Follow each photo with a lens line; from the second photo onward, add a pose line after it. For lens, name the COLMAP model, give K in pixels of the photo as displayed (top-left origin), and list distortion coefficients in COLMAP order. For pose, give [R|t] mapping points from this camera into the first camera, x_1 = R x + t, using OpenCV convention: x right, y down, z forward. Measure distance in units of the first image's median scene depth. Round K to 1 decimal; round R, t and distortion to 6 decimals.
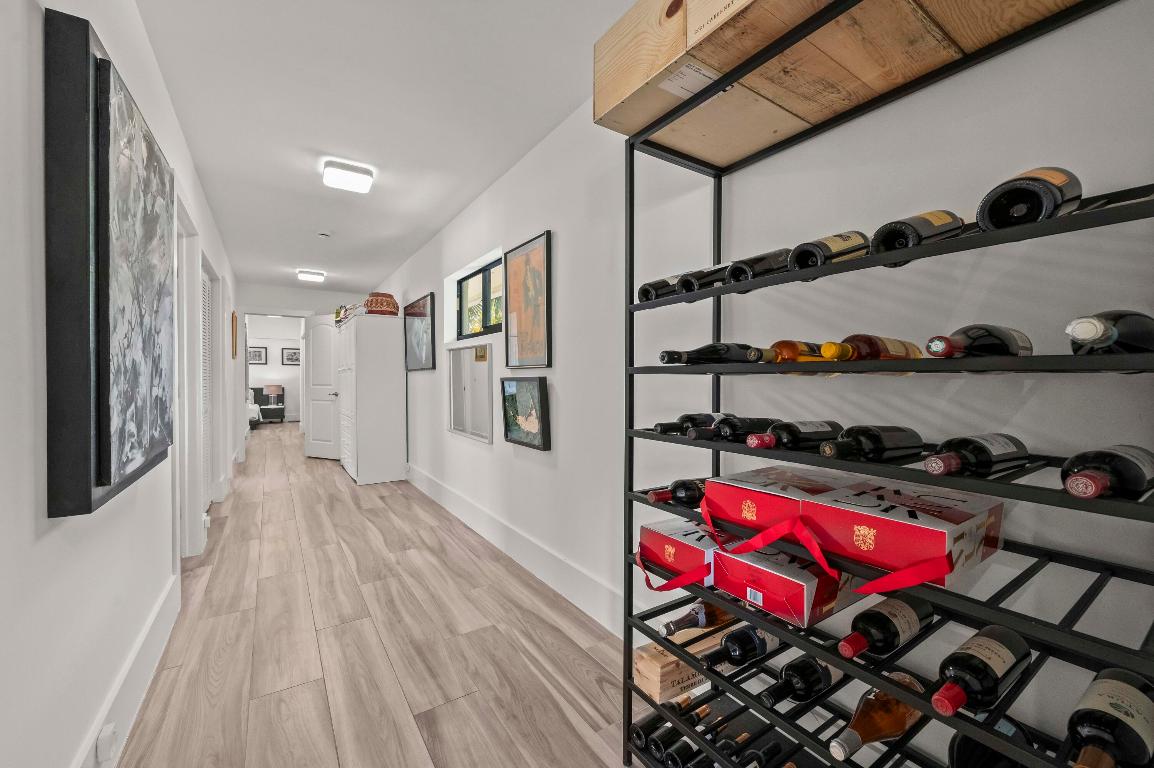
lens RADIAL K [[468.5, 0, 580.8], [0, 468.5, 379.1], [0, 0, 1]] dist [0.003278, -0.001245]
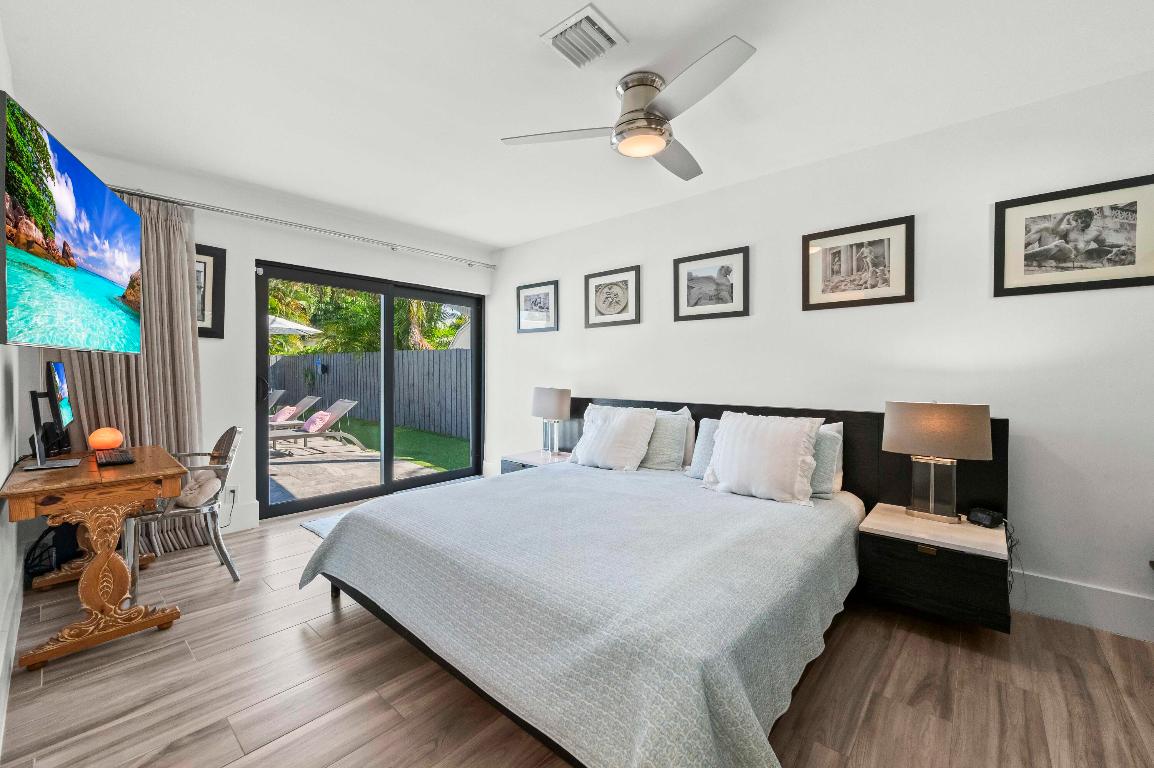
lens RADIAL K [[468.5, 0, 580.4], [0, 468.5, 383.9], [0, 0, 1]] dist [0.003278, -0.001245]
pose [[0.268428, 0.016419, -0.963160, -0.518560], [-0.005331, 0.999865, 0.015559, 0.003107], [0.963285, 0.000958, 0.268479, 0.818150]]
